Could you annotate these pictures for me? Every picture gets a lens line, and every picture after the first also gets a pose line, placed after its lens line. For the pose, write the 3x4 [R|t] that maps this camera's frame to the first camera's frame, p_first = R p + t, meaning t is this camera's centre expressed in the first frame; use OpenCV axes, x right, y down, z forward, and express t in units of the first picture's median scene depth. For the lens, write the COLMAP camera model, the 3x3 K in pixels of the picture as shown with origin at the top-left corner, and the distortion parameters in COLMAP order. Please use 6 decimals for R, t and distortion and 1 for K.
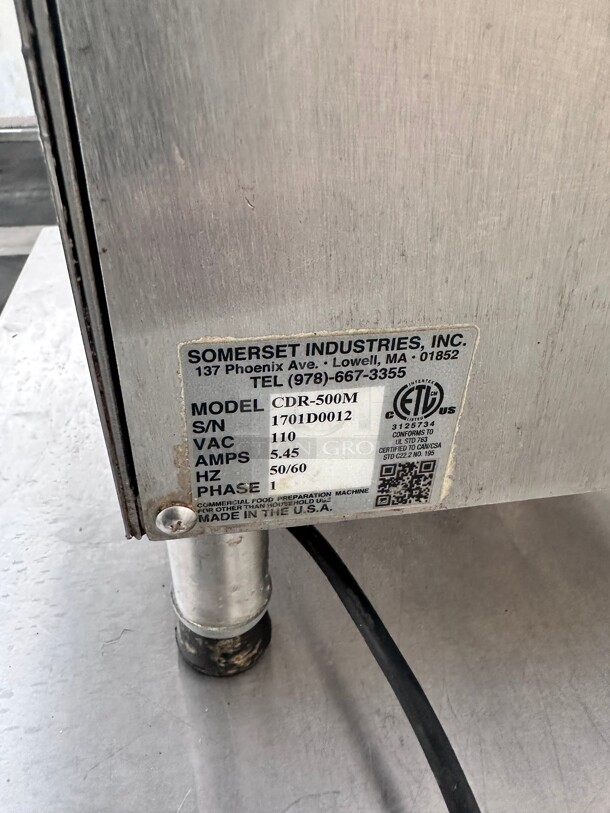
lens RADIAL K [[577.6, 0, 305.0], [0, 577.6, 406.5], [0, 0, 1]] dist [0.002719, 0.000248]
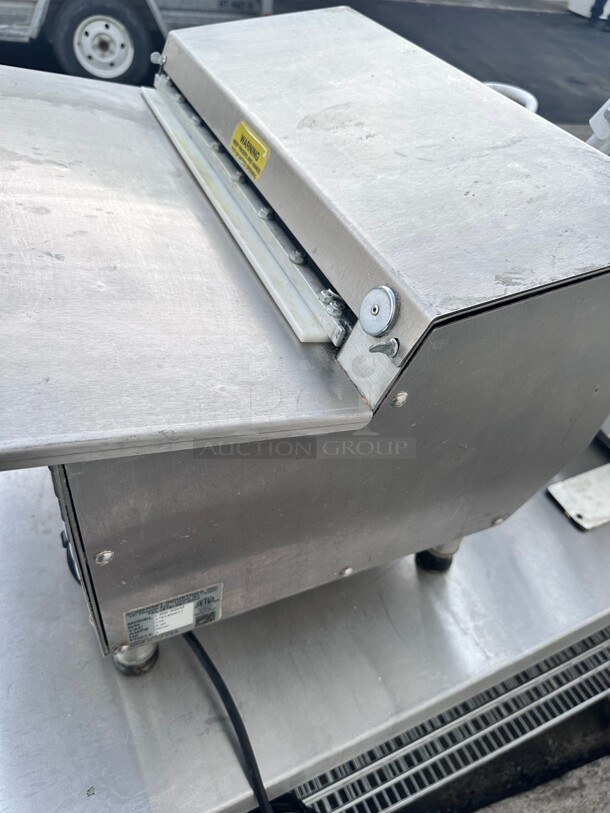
lens RADIAL K [[578.4, 0, 313.4], [0, 578.4, 399.3], [0, 0, 1]] dist [-0.000739, -0.003801]
pose [[0.964989, -0.086373, 0.247661, 0.080377], [0.036391, 0.979181, 0.199699, -1.509866], [-0.259753, -0.183694, 0.948043, -1.668101]]
